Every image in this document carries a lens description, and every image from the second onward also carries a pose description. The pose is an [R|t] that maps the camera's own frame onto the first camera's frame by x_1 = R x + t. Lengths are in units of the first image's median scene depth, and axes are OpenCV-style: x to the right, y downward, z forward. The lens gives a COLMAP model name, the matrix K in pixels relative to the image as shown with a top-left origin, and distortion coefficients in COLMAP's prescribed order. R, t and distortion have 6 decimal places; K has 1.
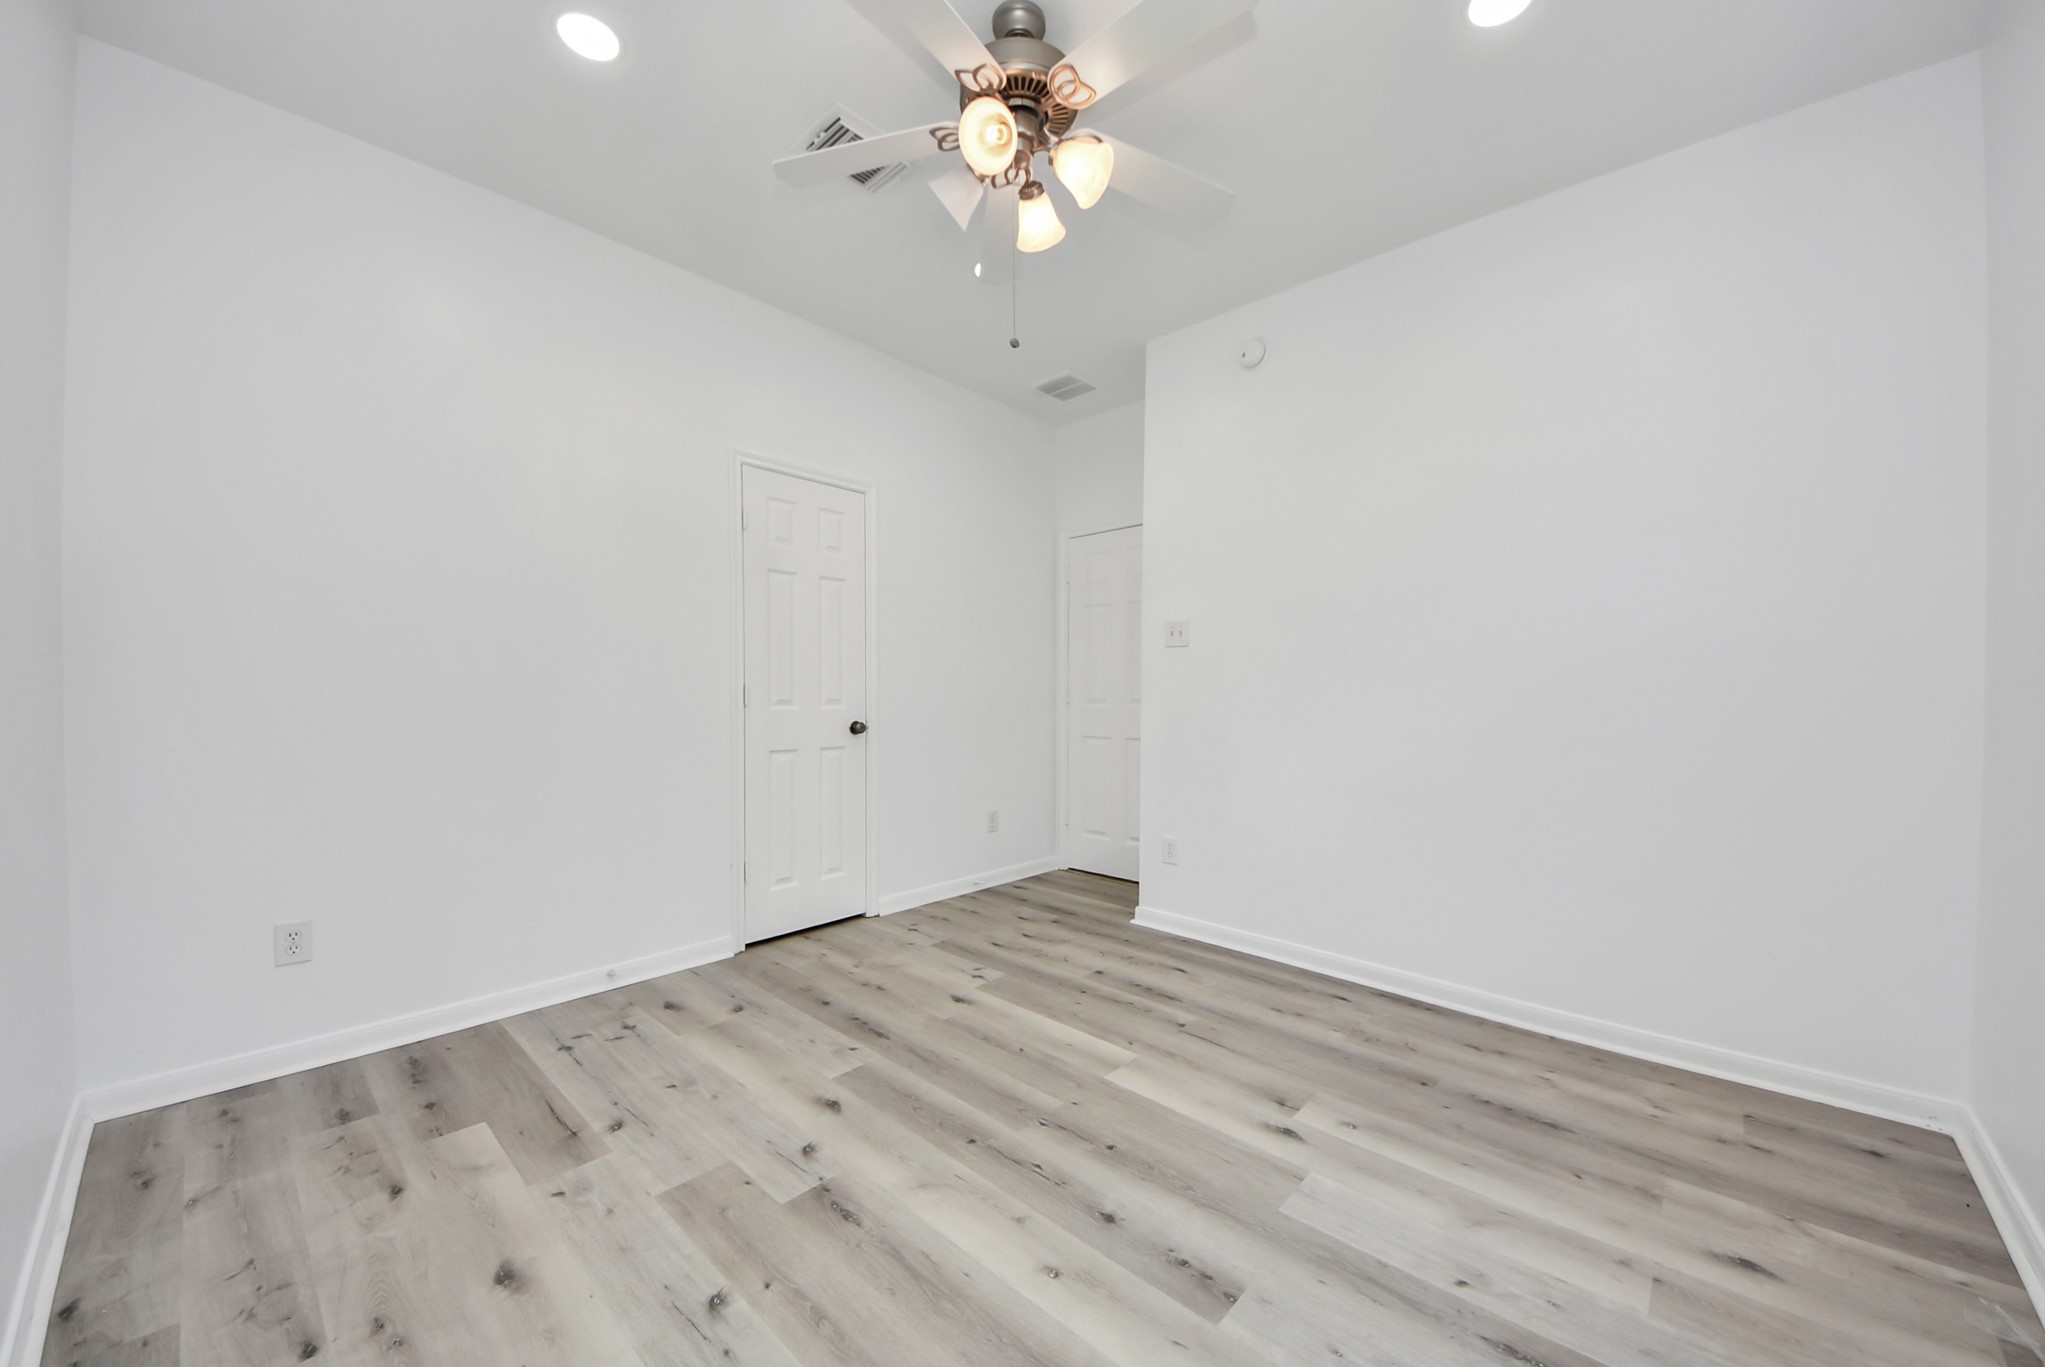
lens RADIAL K [[736.6, 0, 1040.3], [0, 736.6, 701.0], [0, 0, 1]] dist [0.049579, -0.027641]
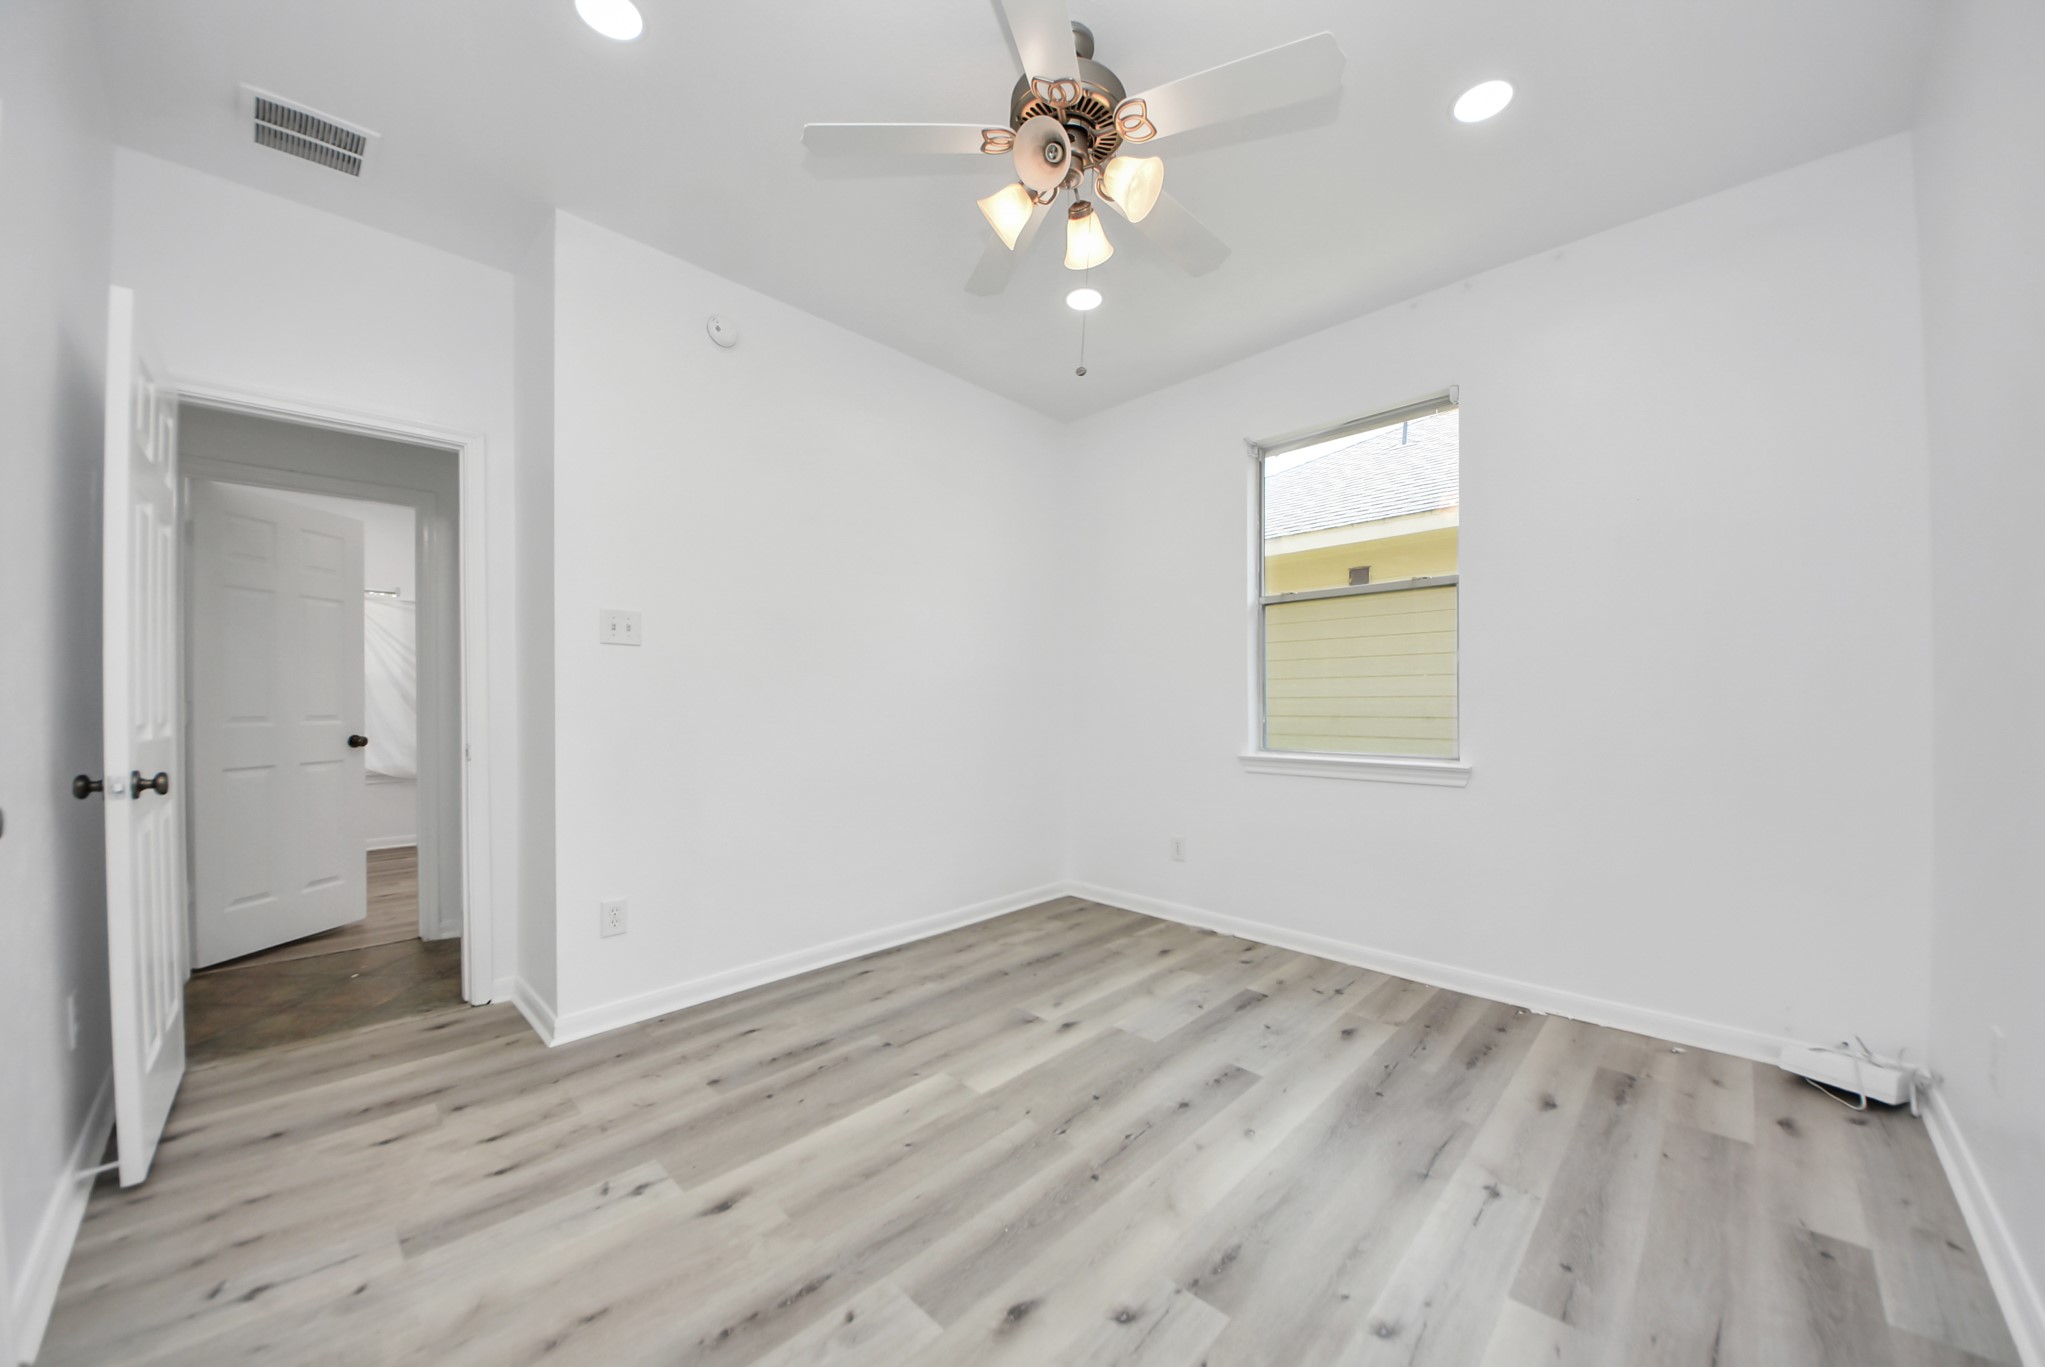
lens RADIAL K [[725.5, 0, 1027.7], [0, 725.5, 697.4], [0, 0, 1]] dist [0.047069, -0.028312]
pose [[0.039113, 0.001242, 0.999234, -0.946860], [0.013535, 0.999907, -0.001773, -0.021366], [-0.999143, 0.013594, 0.039093, 0.949956]]
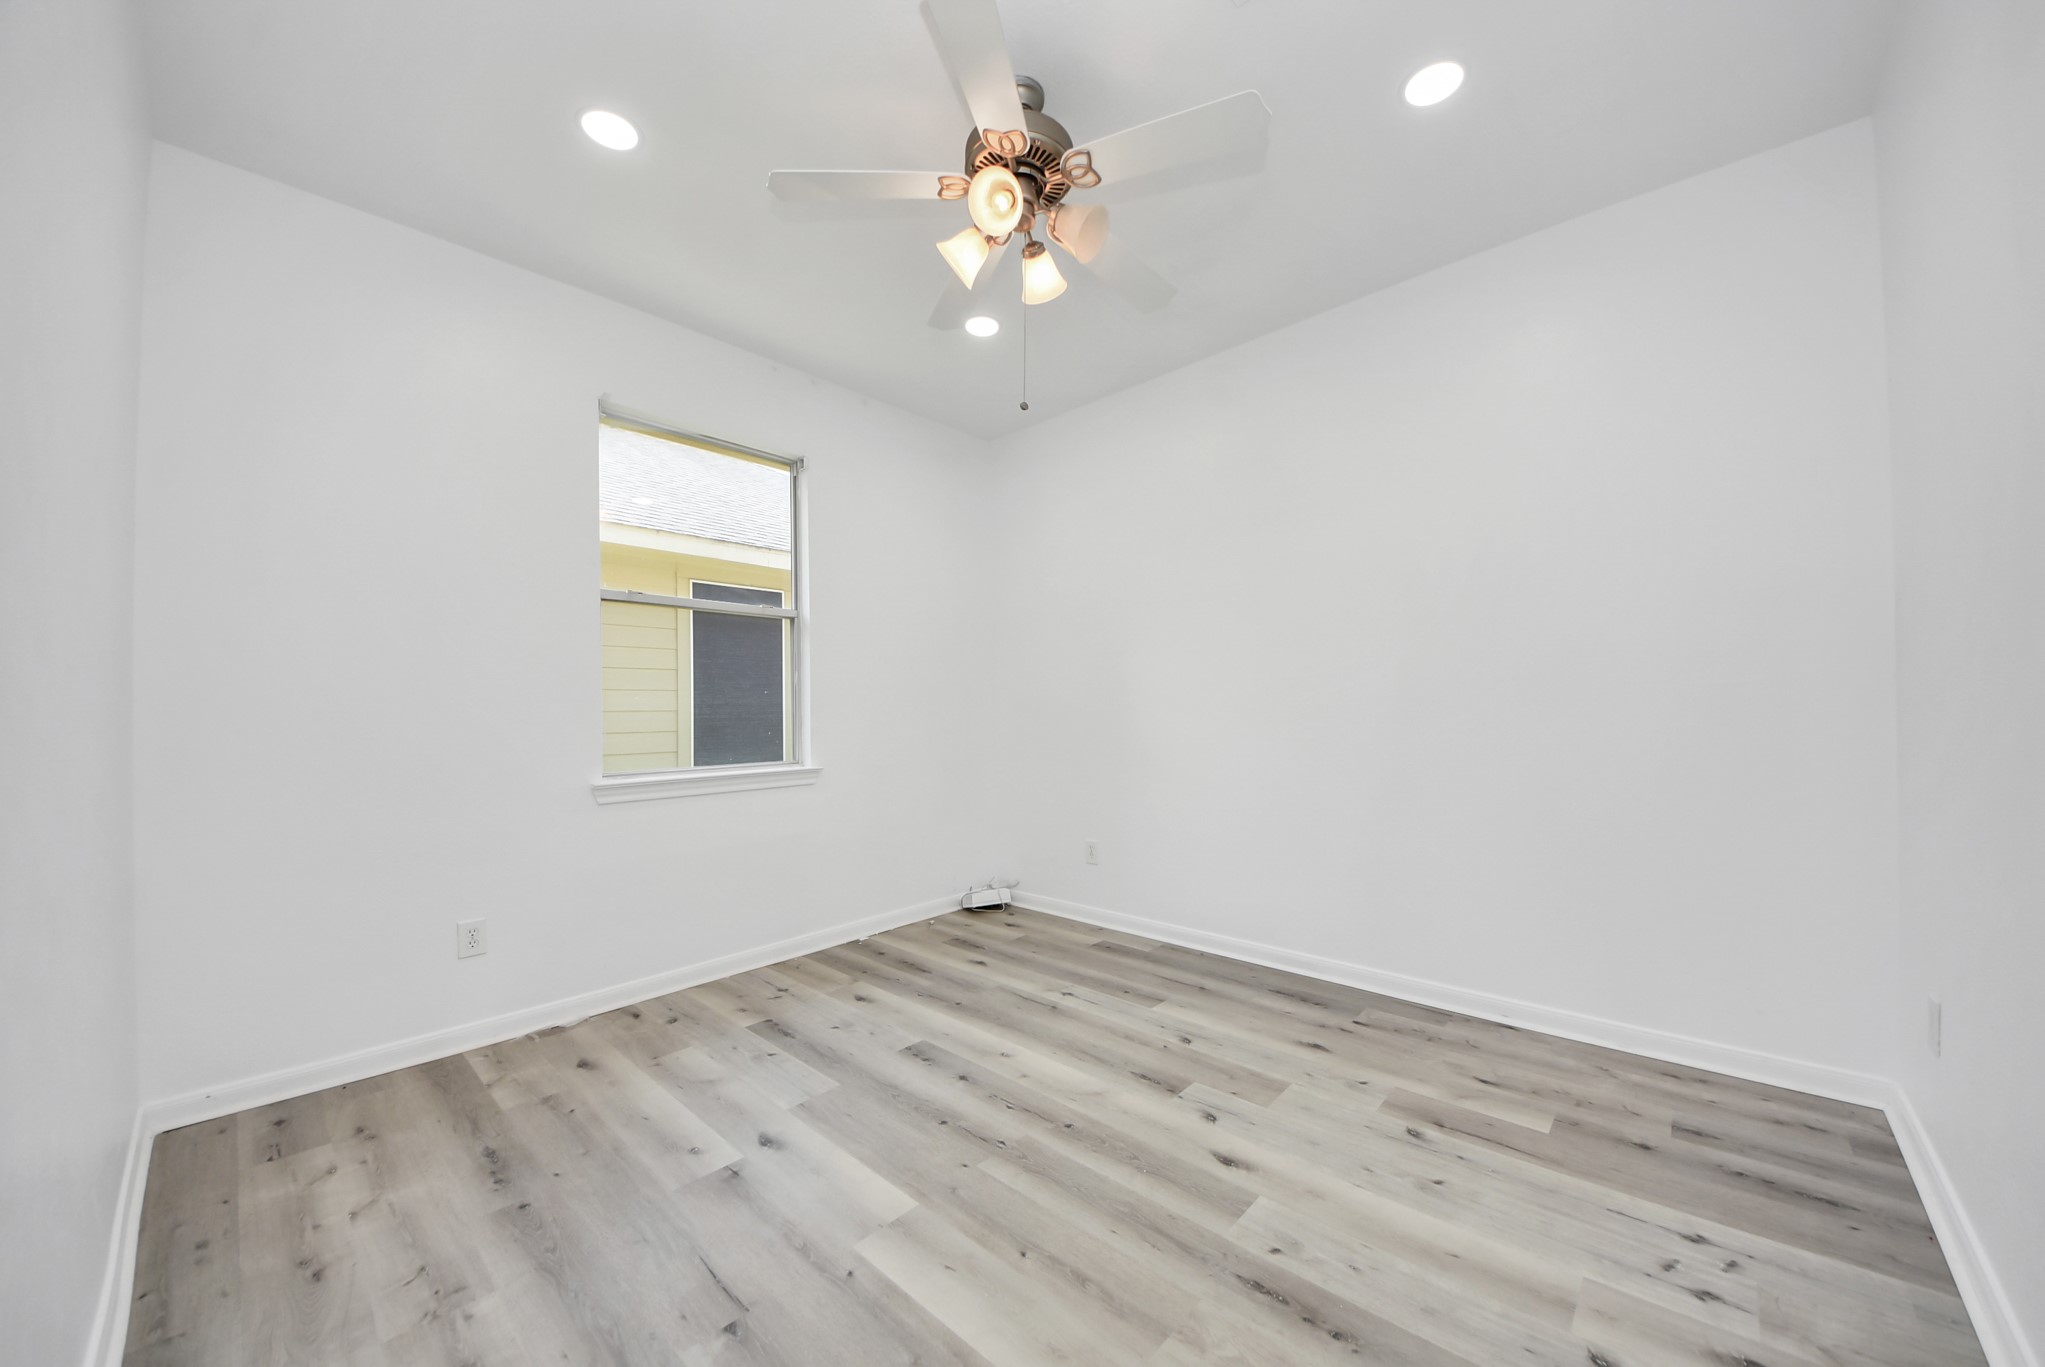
lens RADIAL K [[736.6, 0, 1040.3], [0, 736.6, 701.0], [0, 0, 1]] dist [0.049579, -0.027641]
pose [[-0.999978, 0.006314, 0.002027, -0.051507], [0.006307, 0.999973, -0.003701, -0.026954], [-0.002050, -0.003688, -0.999991, 1.914550]]
